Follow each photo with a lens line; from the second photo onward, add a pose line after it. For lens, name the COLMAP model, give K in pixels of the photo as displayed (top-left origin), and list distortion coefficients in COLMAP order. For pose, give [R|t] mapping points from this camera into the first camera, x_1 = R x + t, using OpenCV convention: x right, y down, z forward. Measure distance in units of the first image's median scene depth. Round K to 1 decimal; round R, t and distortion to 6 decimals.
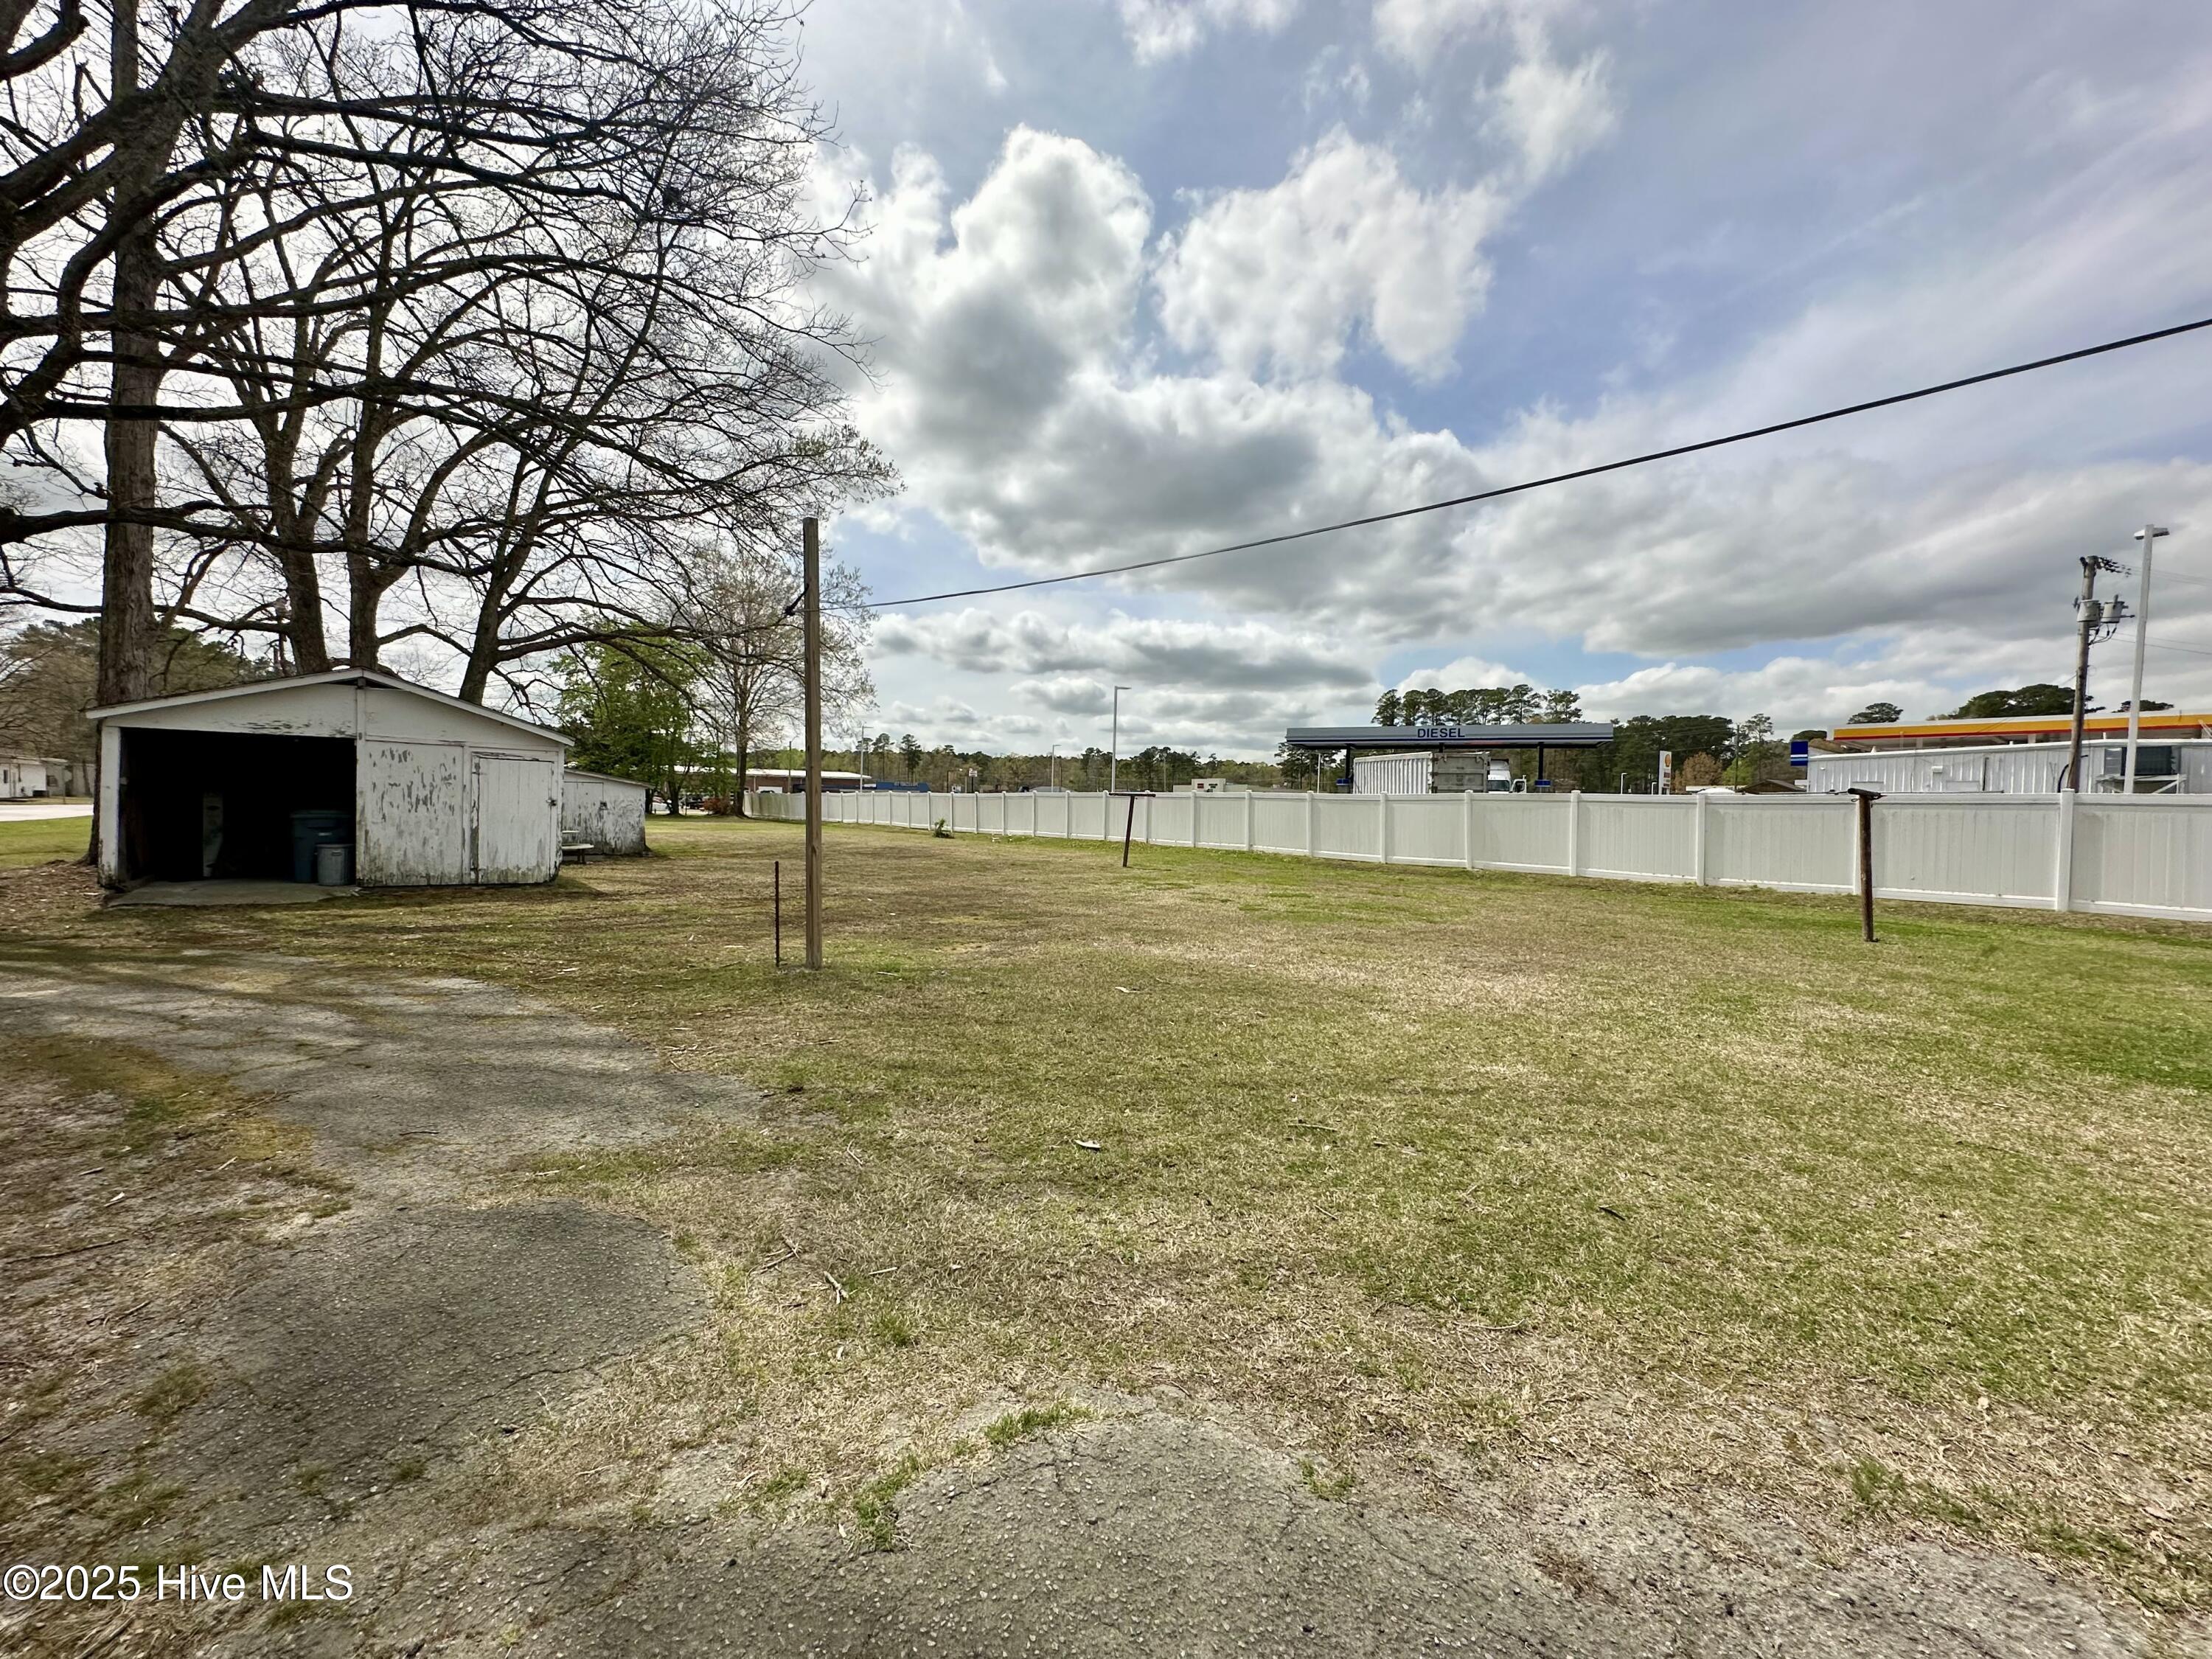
lens RADIAL K [[885.5, 0, 1105.0], [0, 885.5, 830.3], [0, 0, 1]] dist [0.000178, 0.000508]
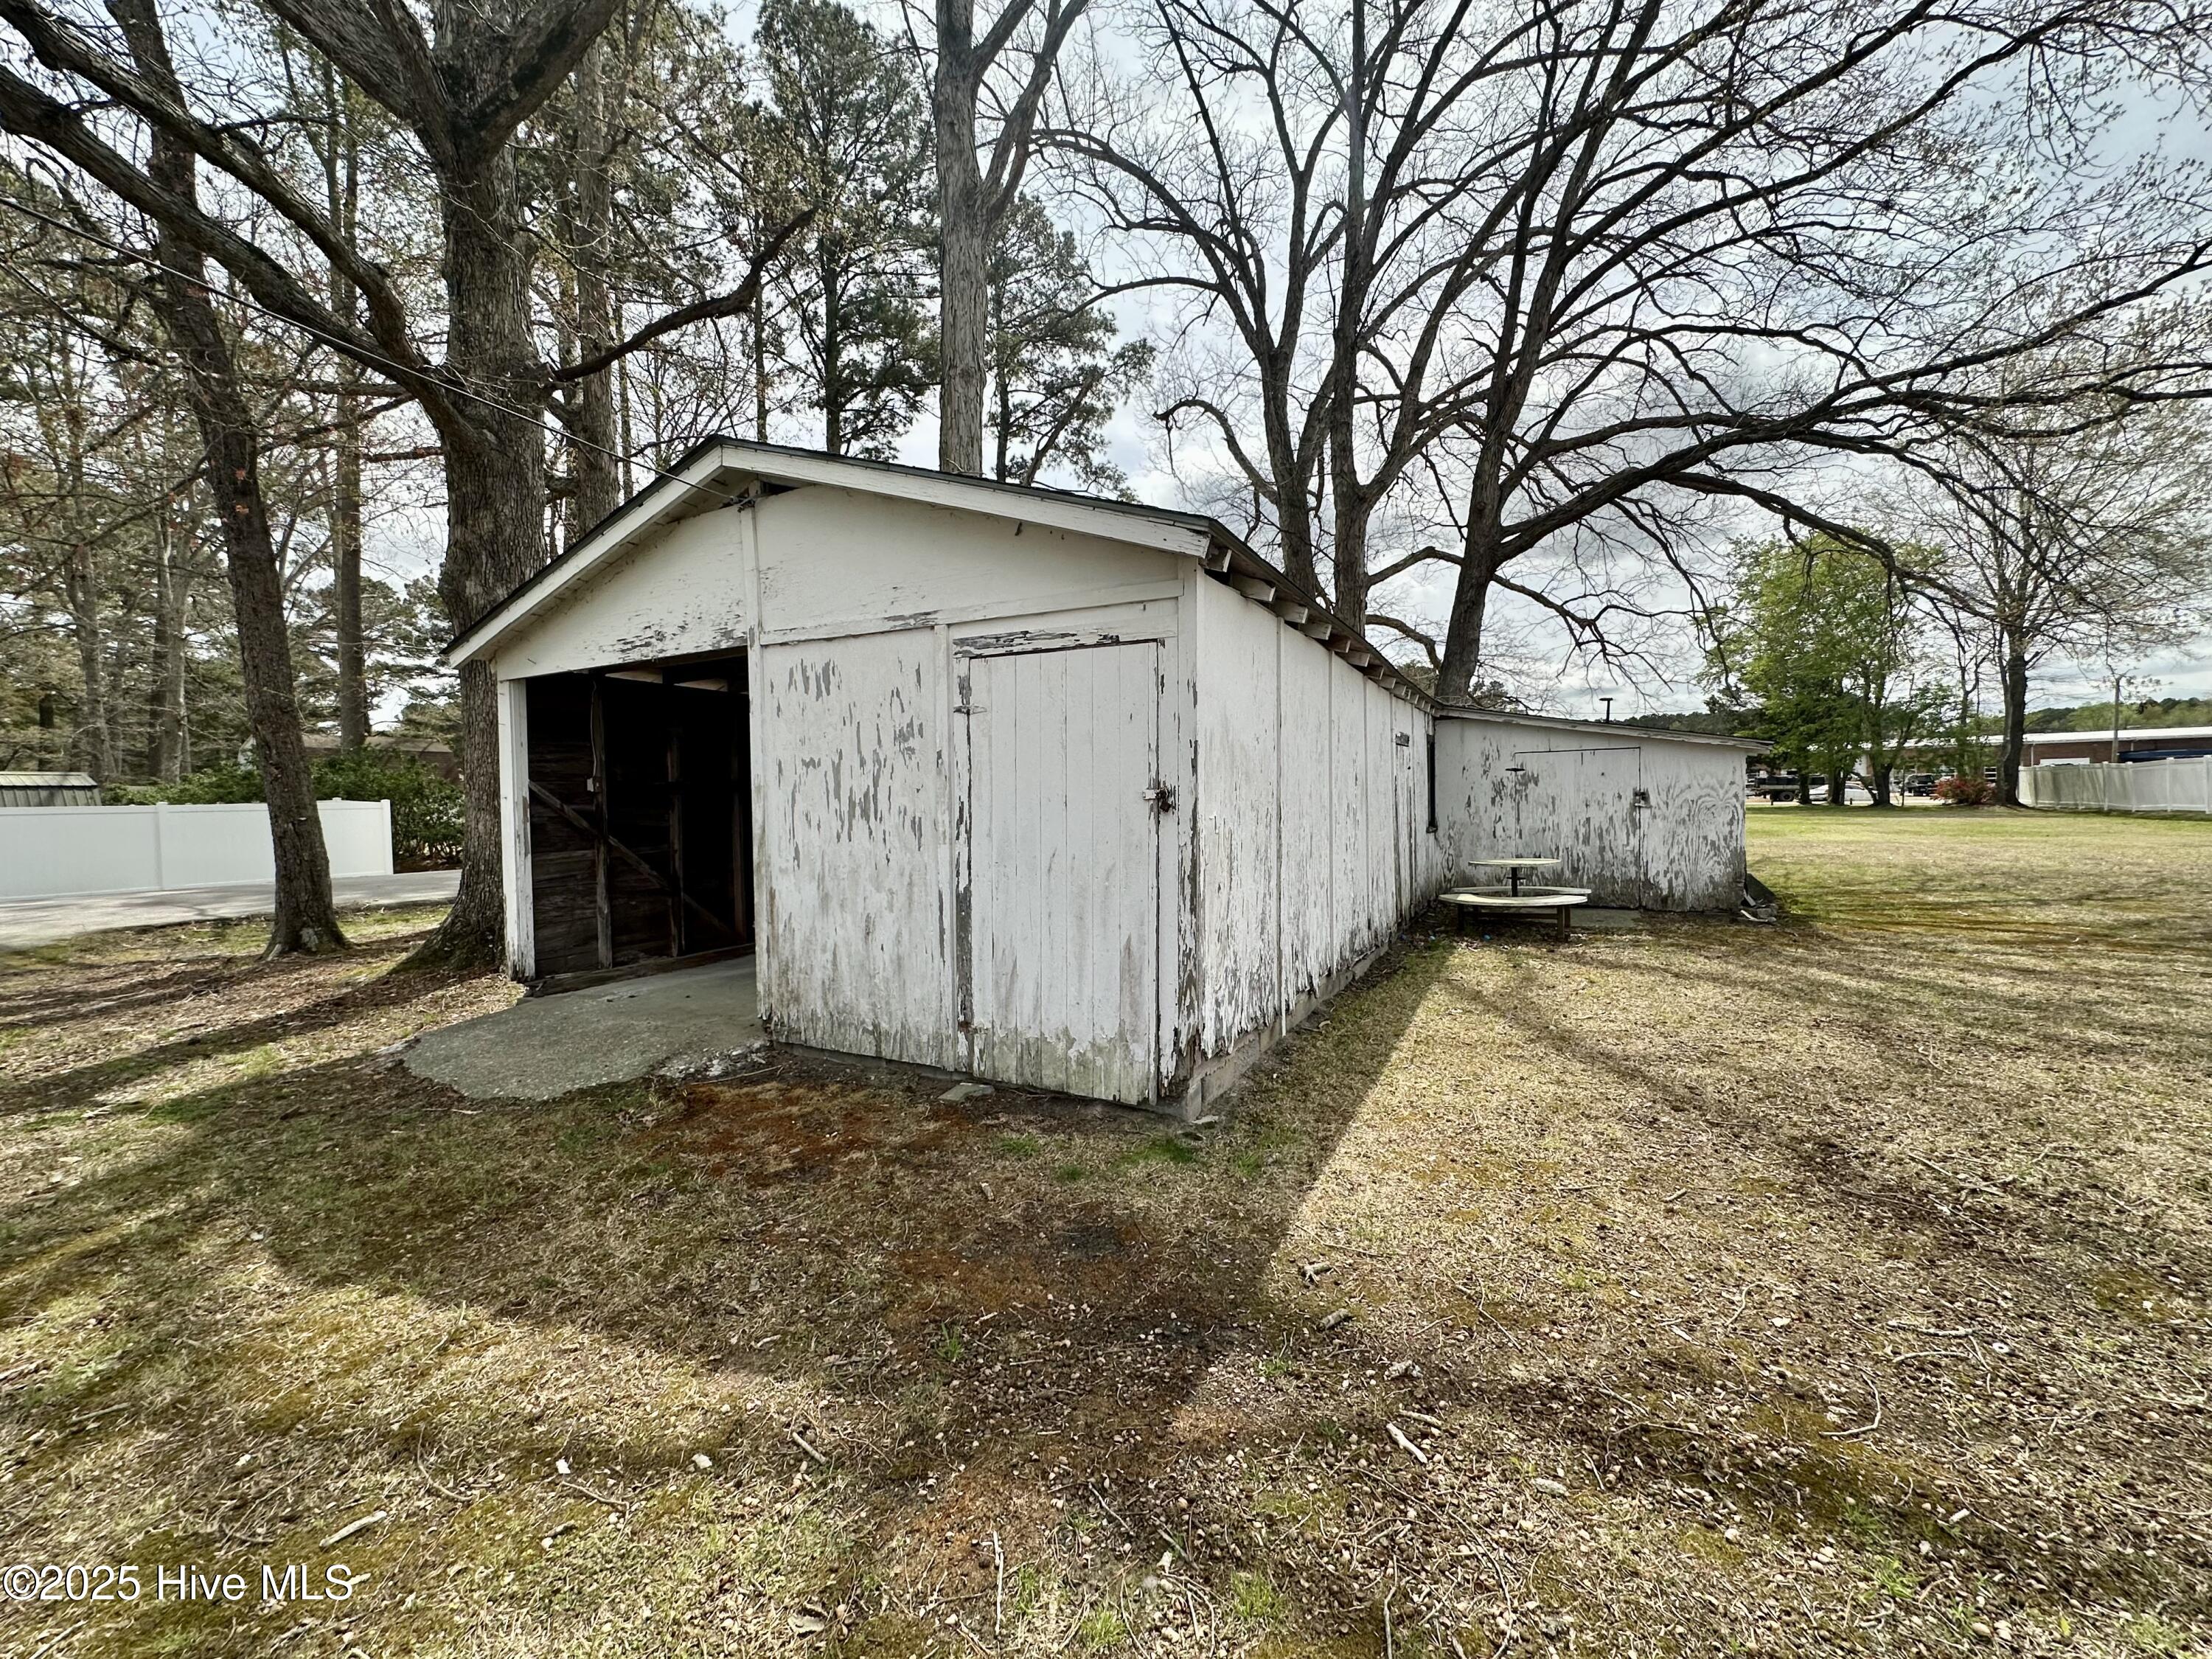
lens RADIAL K [[885.5, 0, 1105.0], [0, 885.5, 830.3], [0, 0, 1]] dist [0.000178, 0.000508]
pose [[0.380147, 0.005457, -0.924910, -0.392956], [0.002978, 0.999970, 0.007124, -0.024459], [0.924921, -0.005462, 0.380120, 0.886982]]
